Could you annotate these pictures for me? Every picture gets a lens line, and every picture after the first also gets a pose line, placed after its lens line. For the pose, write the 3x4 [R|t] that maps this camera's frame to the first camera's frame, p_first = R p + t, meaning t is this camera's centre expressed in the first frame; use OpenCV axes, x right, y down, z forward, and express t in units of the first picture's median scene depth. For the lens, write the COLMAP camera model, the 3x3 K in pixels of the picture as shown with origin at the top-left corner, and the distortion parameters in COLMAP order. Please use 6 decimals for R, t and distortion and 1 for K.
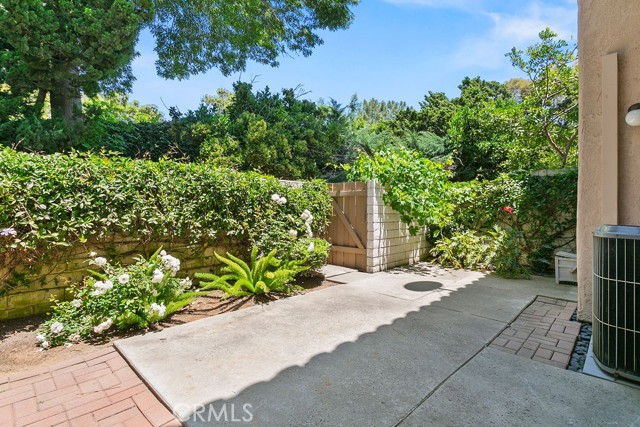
lens RADIAL K [[317.5, 0, 320.5], [0, 317.5, 203.0], [0, 0, 1]] dist [-0.009741, -0.000031]
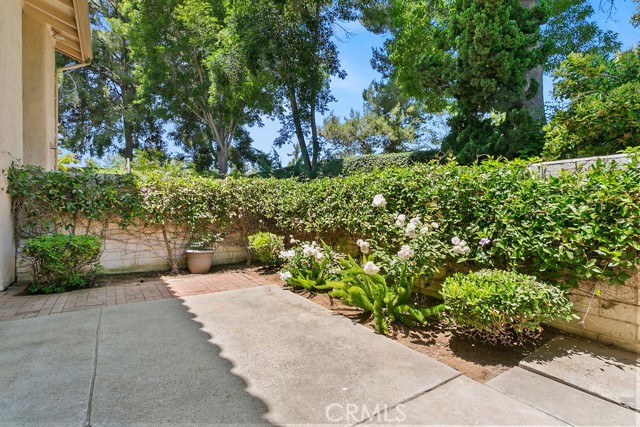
lens RADIAL K [[317.5, 0, 320.8], [0, 317.5, 212.0], [0, 0, 1]] dist [-0.009741, -0.000031]
pose [[-0.220454, -0.002685, -0.975394, 0.953539], [0.002652, 0.999991, -0.003352, 0.022669], [0.975394, -0.003325, -0.220445, 1.469214]]
